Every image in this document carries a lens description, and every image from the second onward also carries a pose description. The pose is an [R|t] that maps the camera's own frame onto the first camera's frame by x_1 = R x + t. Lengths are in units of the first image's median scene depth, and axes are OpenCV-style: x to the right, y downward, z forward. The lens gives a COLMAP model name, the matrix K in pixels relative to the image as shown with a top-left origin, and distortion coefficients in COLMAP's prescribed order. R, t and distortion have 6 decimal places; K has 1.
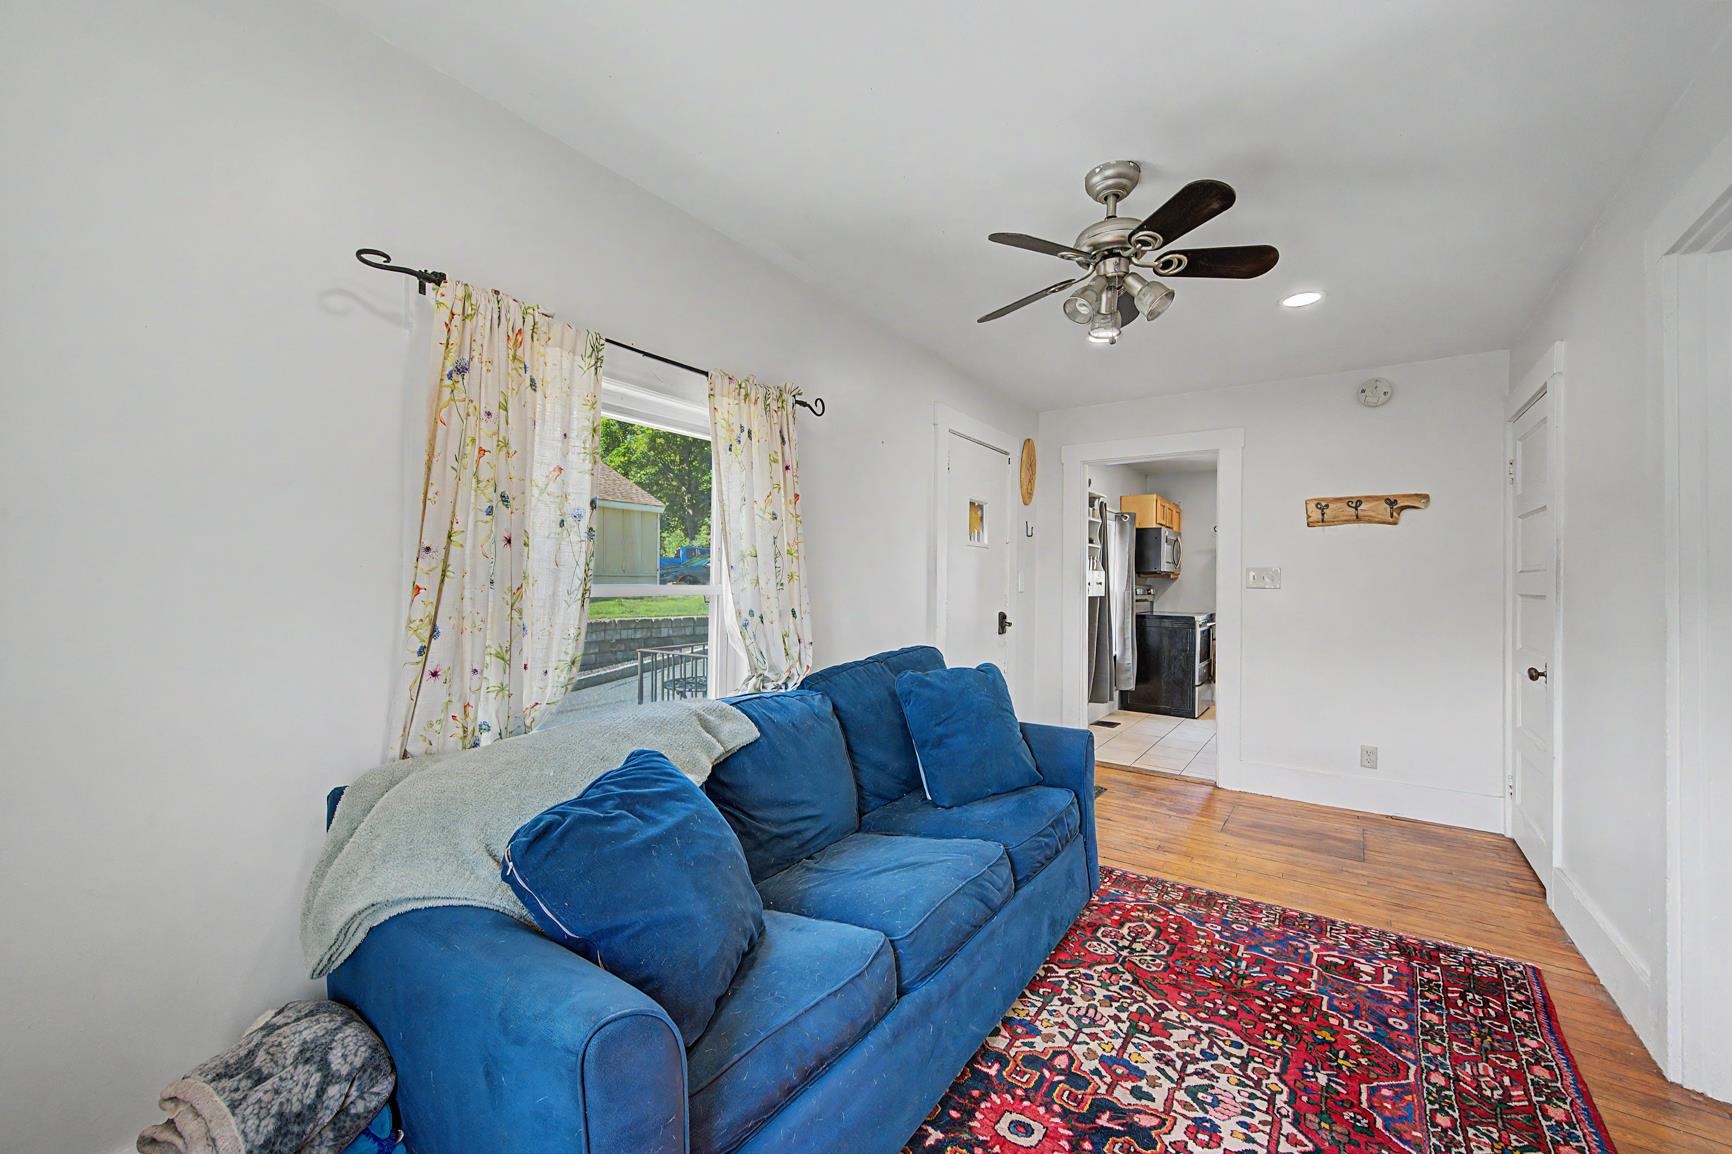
lens RADIAL K [[686.3, 0, 867.4], [0, 686.3, 573.2], [0, 0, 1]] dist [0.005940, -0.001806]
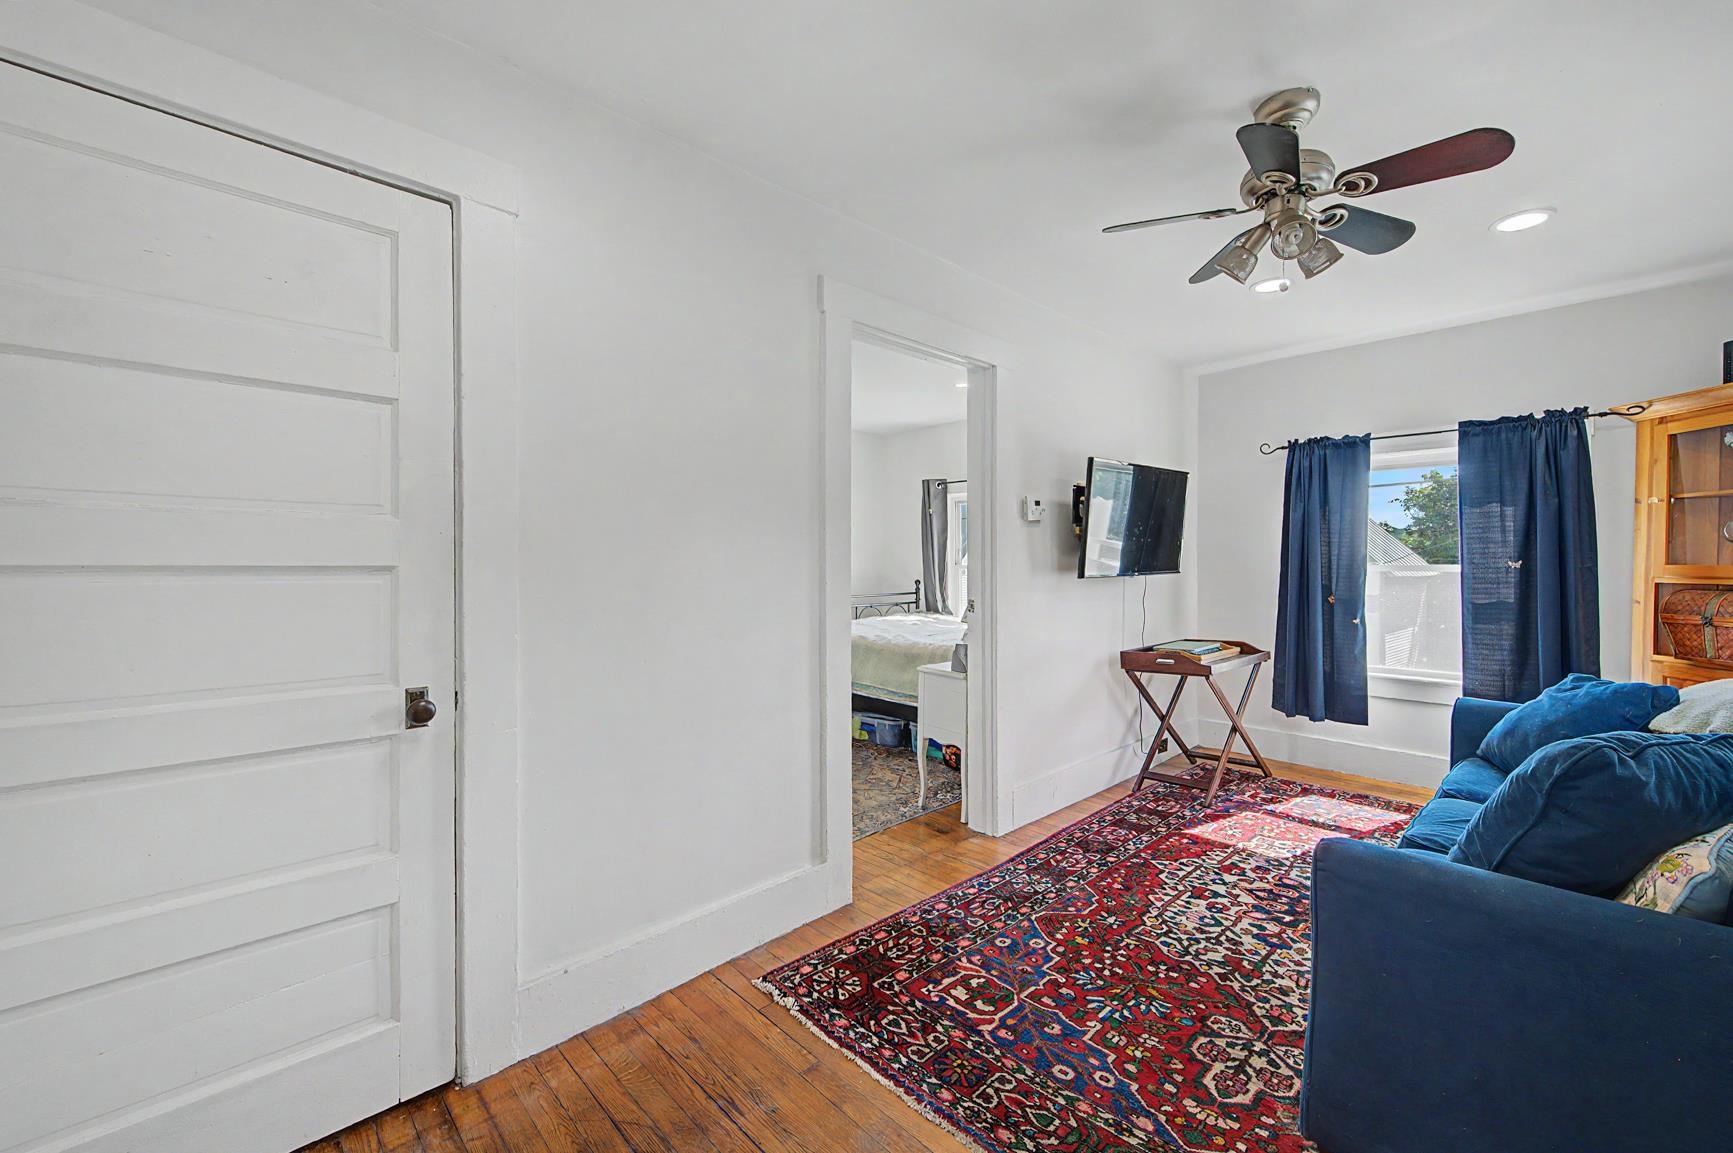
lens RADIAL K [[686.7, 0, 868.5], [0, 686.7, 561.1], [0, 0, 1]] dist [0.005940, -0.001806]
pose [[-0.977716, -0.009650, 0.209711, 0.721027], [-0.012977, 0.999811, -0.014496, 0.041028], [-0.209531, -0.016894, -0.977656, 2.072444]]
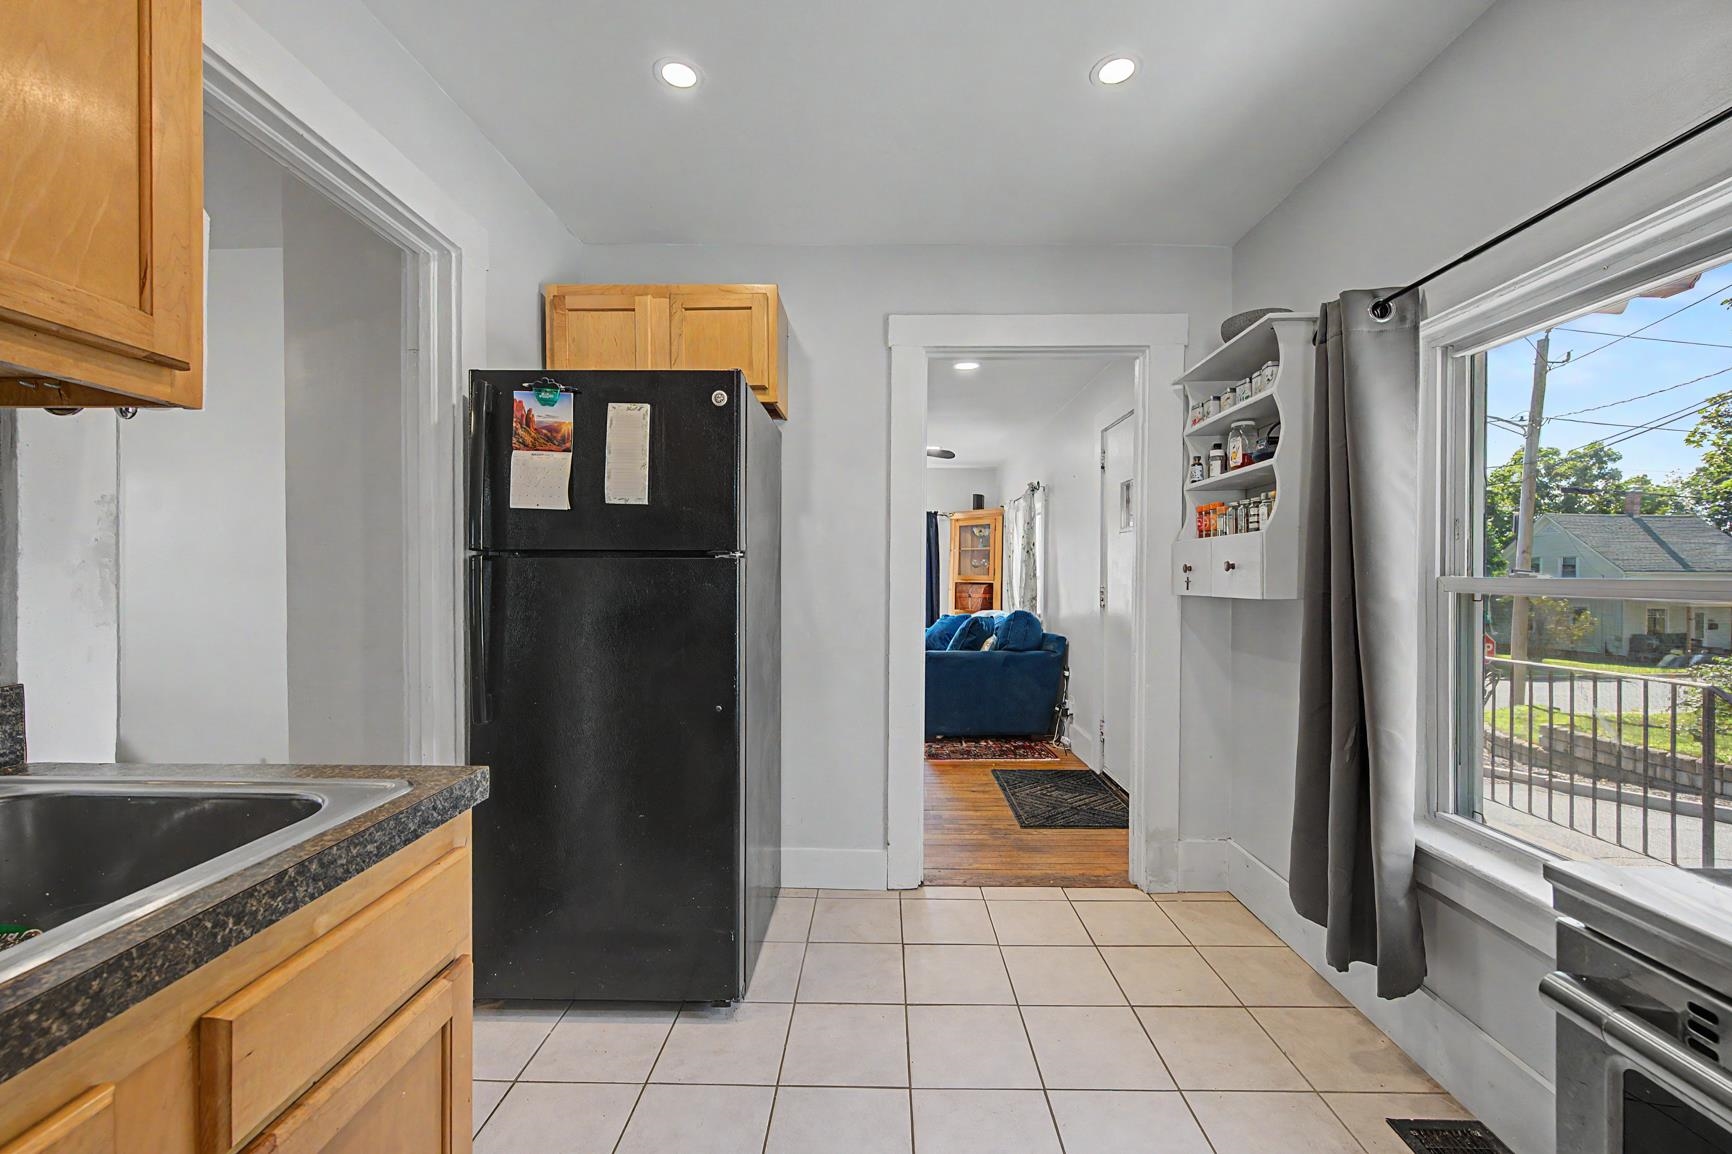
lens RADIAL K [[686.3, 0, 860.9], [0, 686.3, 578.0], [0, 0, 1]] dist [0.005940, -0.001806]
pose [[-0.838807, -0.013745, -0.544256, 1.929059], [-0.007872, 0.999883, -0.013119, 0.074418], [0.544372, -0.006720, -0.838817, 3.213501]]
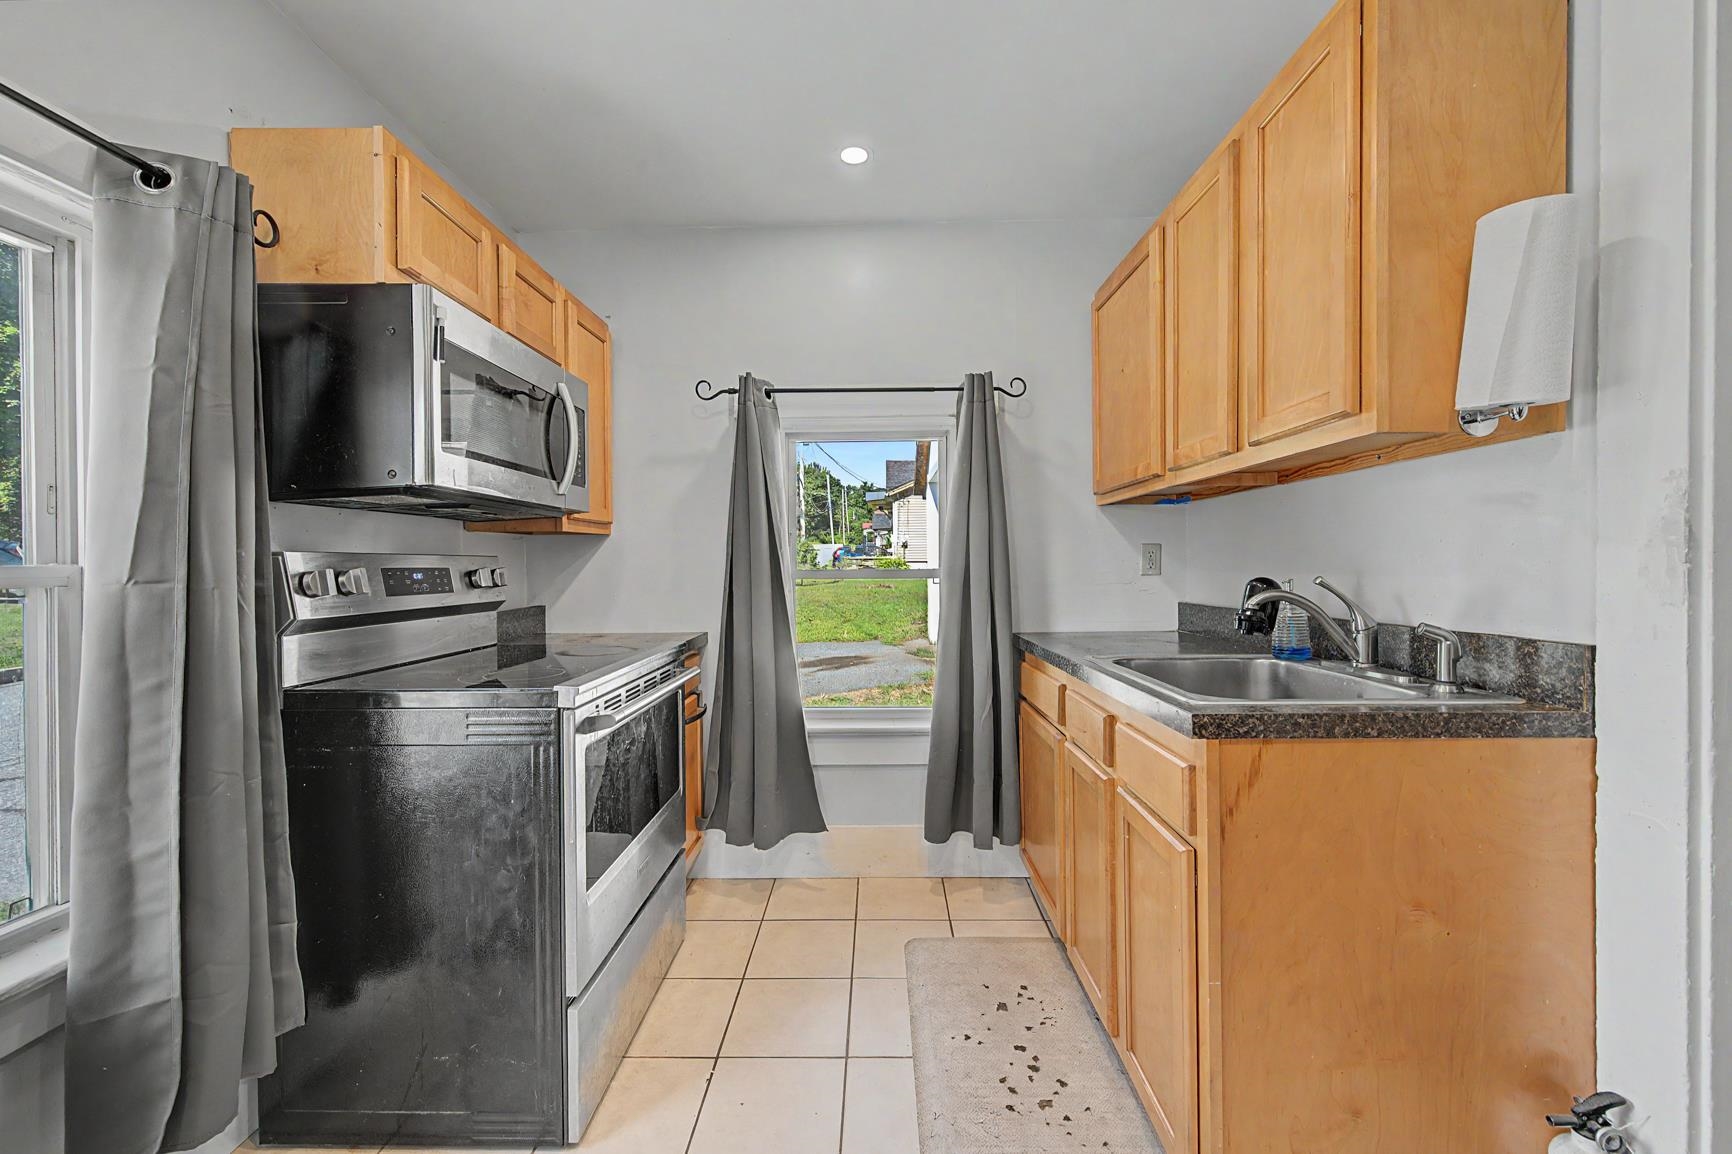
lens RADIAL K [[686.3, 0, 865.4], [0, 686.3, 573.3], [0, 0, 1]] dist [0.005940, -0.001806]
pose [[0.829903, -0.031544, 0.557015, 1.364190], [0.015407, 0.999315, 0.033637, 0.062915], [-0.557695, -0.019333, 0.829821, 2.390371]]
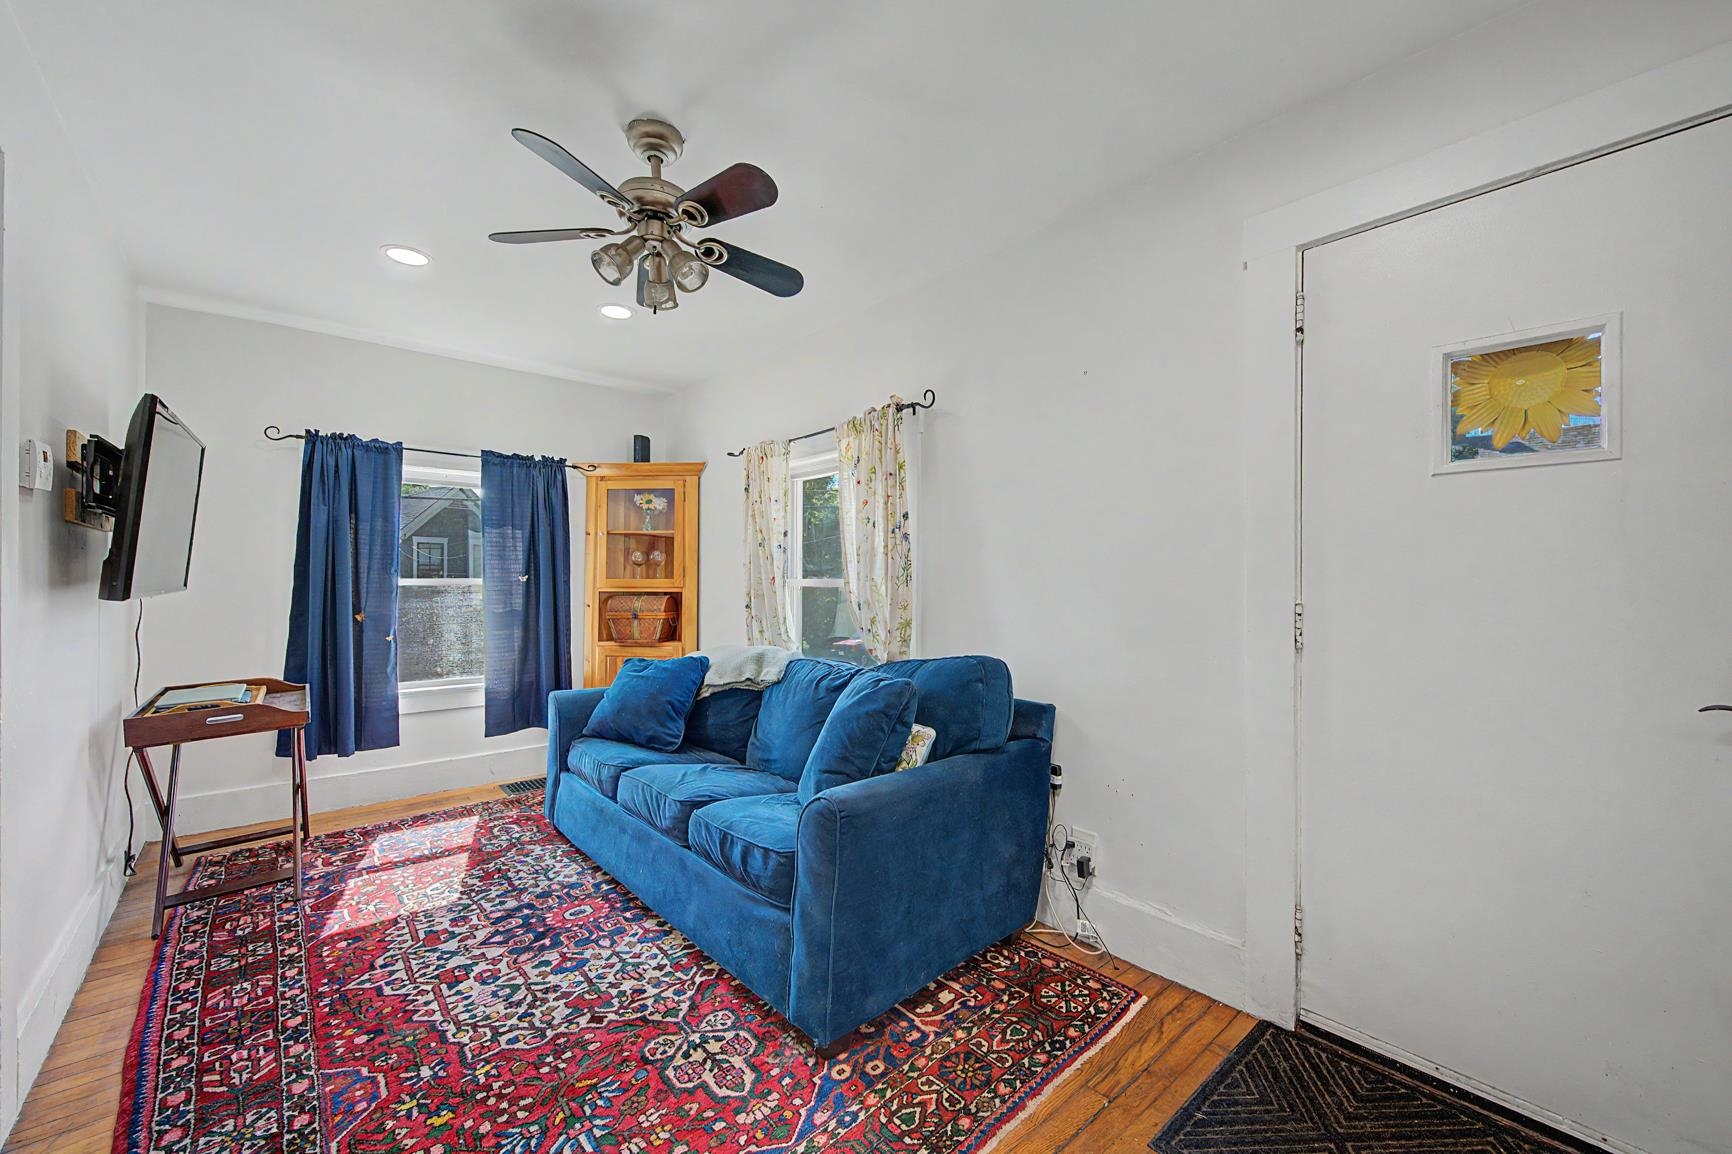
lens RADIAL K [[686.3, 0, 861.8], [0, 686.3, 577.3], [0, 0, 1]] dist [0.005940, -0.001806]
pose [[-0.252690, -0.019841, -0.967344, 1.234115], [0.006369, 0.999734, -0.022169, 0.052120], [0.967526, -0.011762, -0.252496, 1.565215]]
